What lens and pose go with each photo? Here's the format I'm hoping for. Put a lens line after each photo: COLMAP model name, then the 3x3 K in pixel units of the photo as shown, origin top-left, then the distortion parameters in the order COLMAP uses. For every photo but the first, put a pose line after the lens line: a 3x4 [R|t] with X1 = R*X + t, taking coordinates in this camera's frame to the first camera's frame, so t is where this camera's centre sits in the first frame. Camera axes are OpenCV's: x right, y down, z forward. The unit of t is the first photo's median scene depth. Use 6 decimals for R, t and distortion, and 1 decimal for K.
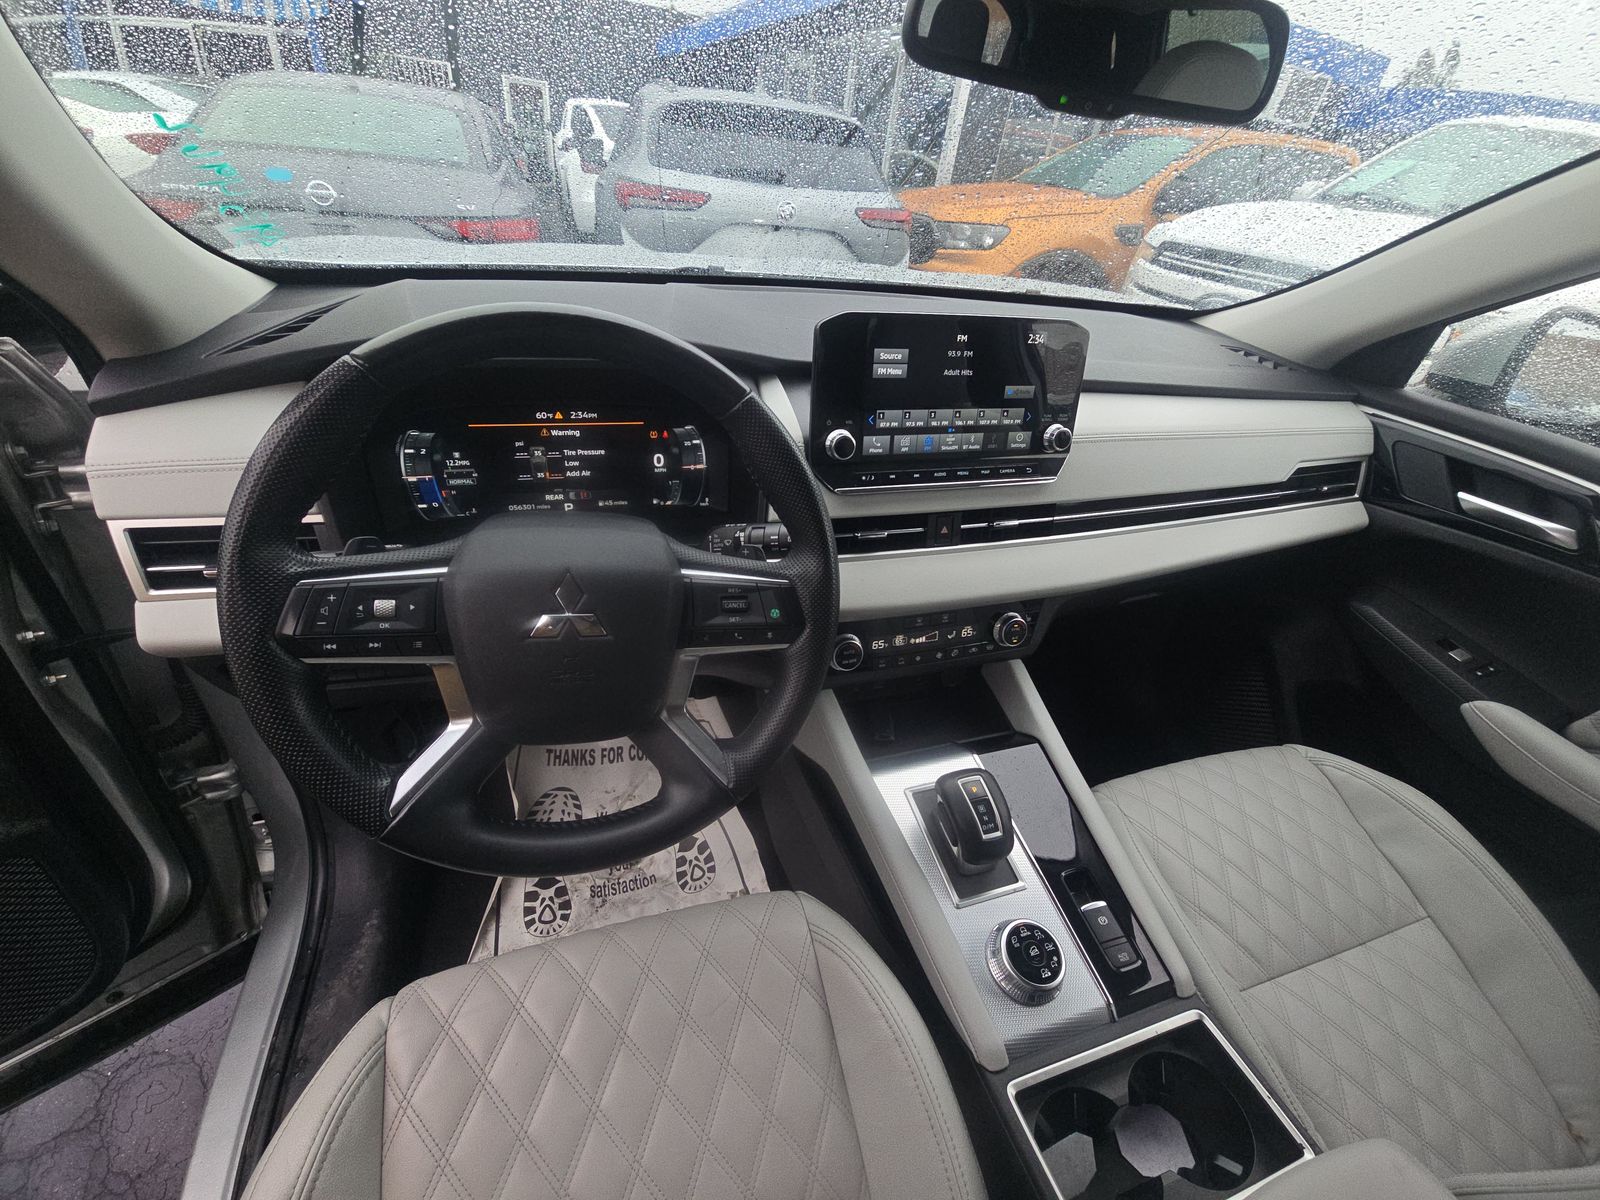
lens RADIAL K [[644.2, 0, 805.4], [0, 644.2, 597.4], [0, 0, 1]] dist [0.002244, -0.003221]
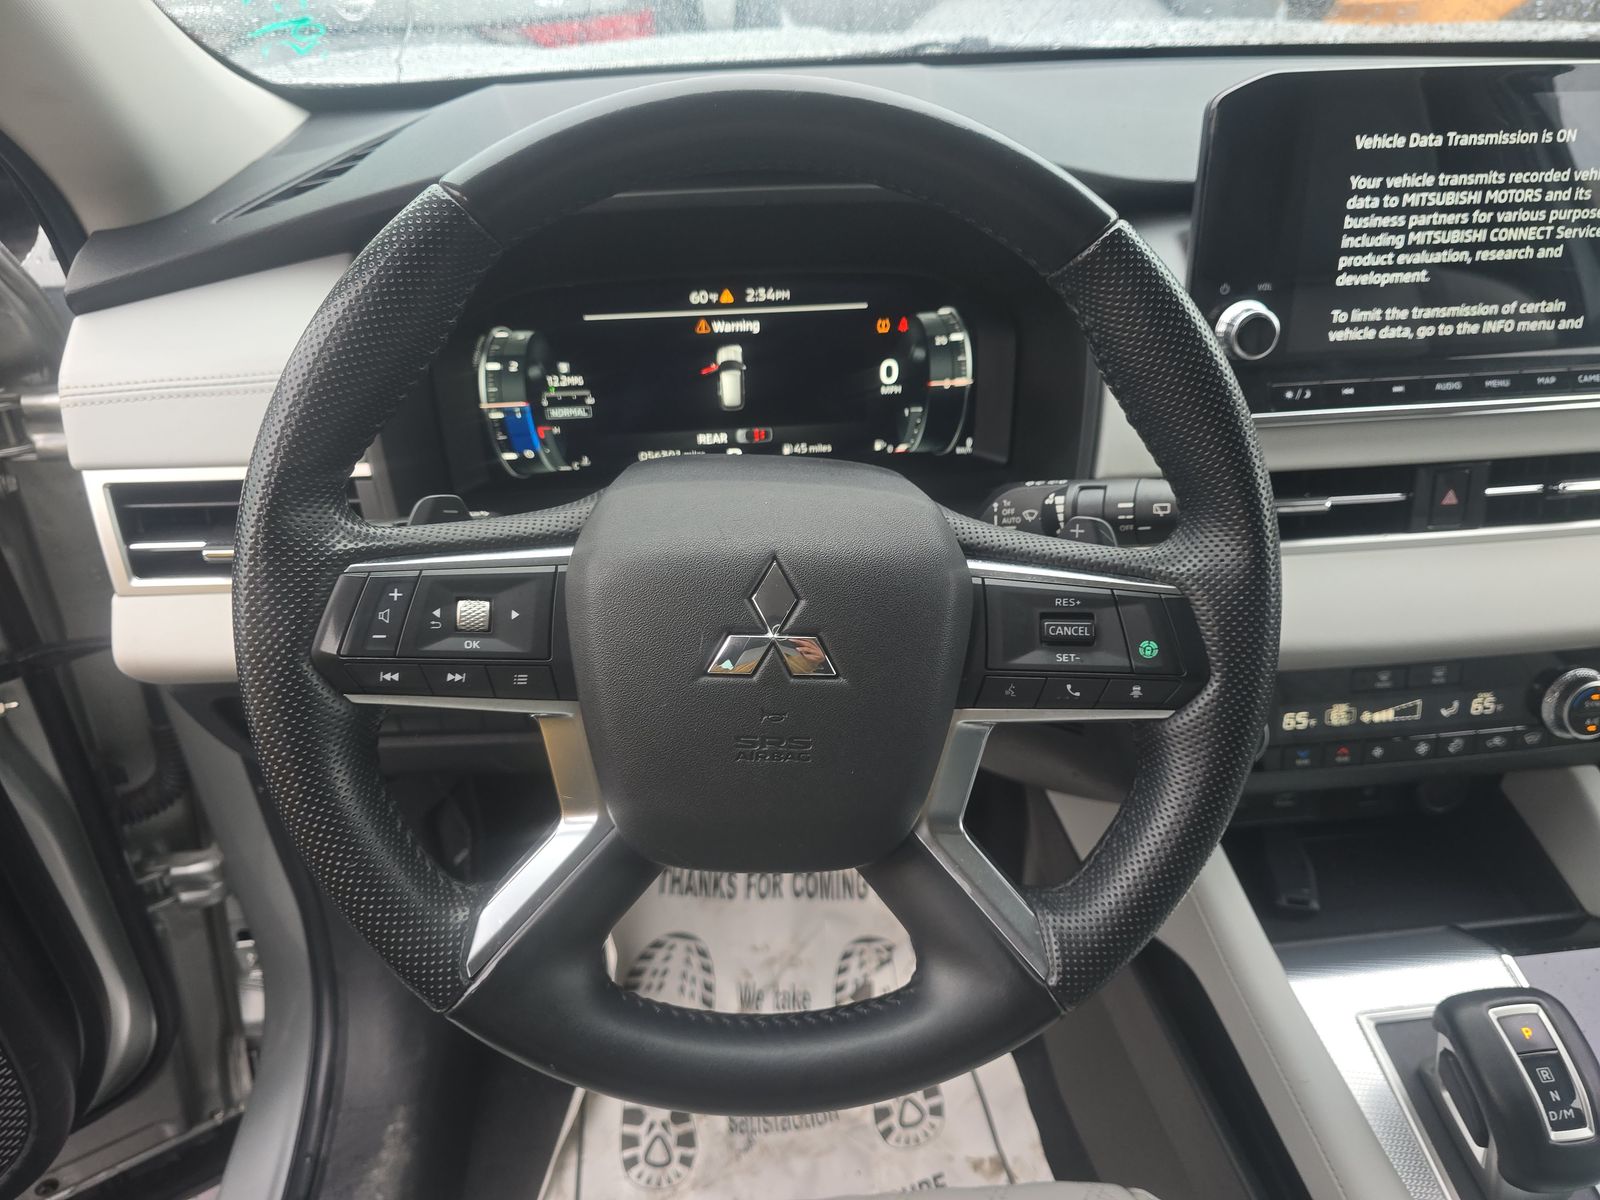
lens RADIAL K [[1095.5, 0, 795.1], [0, 1095.5, 600.3], [0, 0, 1]] dist [0.022797, -0.029128]
pose [[0.971062, 0.026454, -0.237357, -0.079492], [-0.031909, 0.999307, -0.019169, 0.007859], [0.236686, 0.026188, 0.971233, 0.061135]]
